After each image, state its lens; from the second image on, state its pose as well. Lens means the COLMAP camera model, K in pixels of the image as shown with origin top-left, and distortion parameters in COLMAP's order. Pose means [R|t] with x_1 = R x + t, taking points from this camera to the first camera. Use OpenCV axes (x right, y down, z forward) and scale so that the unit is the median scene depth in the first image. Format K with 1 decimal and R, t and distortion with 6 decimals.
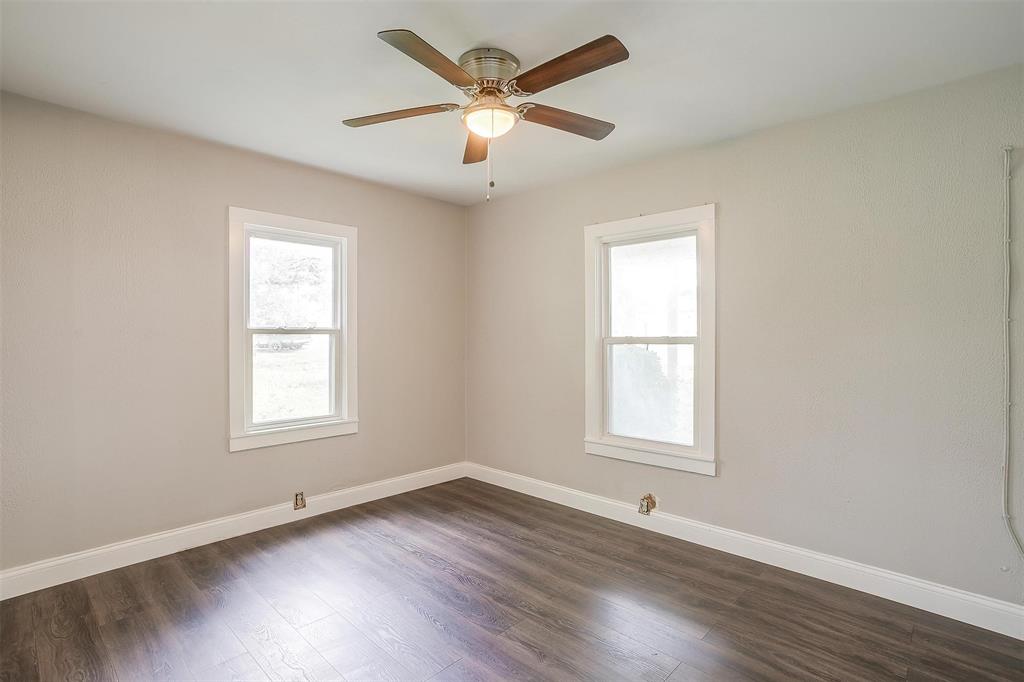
lens RADIAL K [[494.9, 0, 507.9], [0, 494.9, 336.9], [0, 0, 1]] dist [-0.043961, 0.028396]
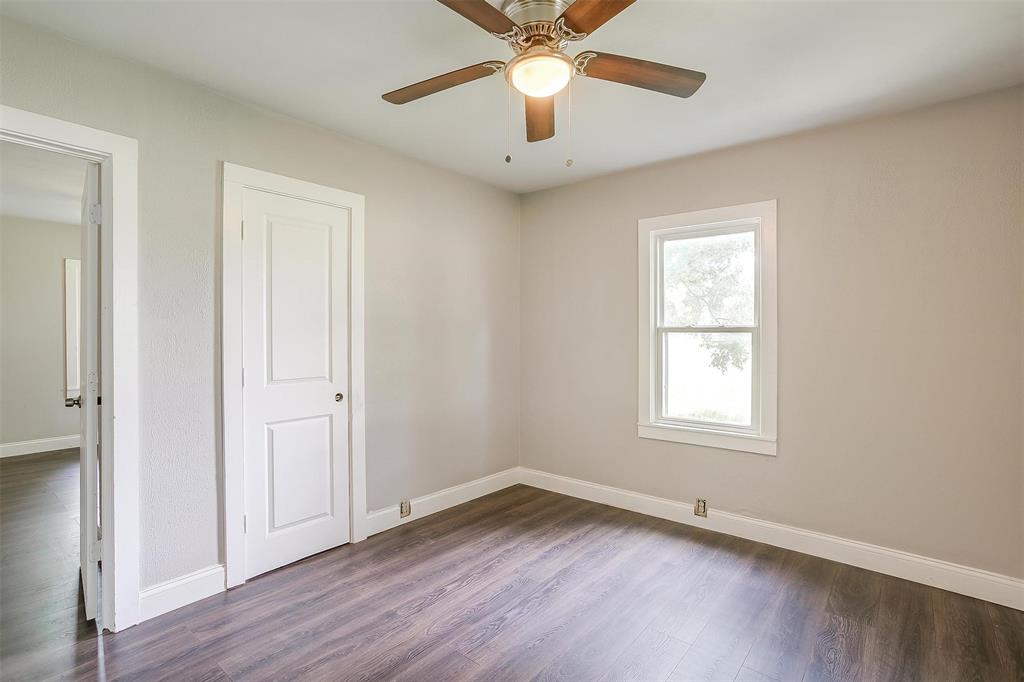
lens RADIAL K [[494.9, 0, 507.9], [0, 494.9, 336.9], [0, 0, 1]] dist [-0.043961, 0.028396]
pose [[0.065920, 0.005194, -0.997811, 0.525751], [-0.003627, 0.999981, 0.004966, -0.000456], [0.997818, 0.003291, 0.065938, 0.594980]]
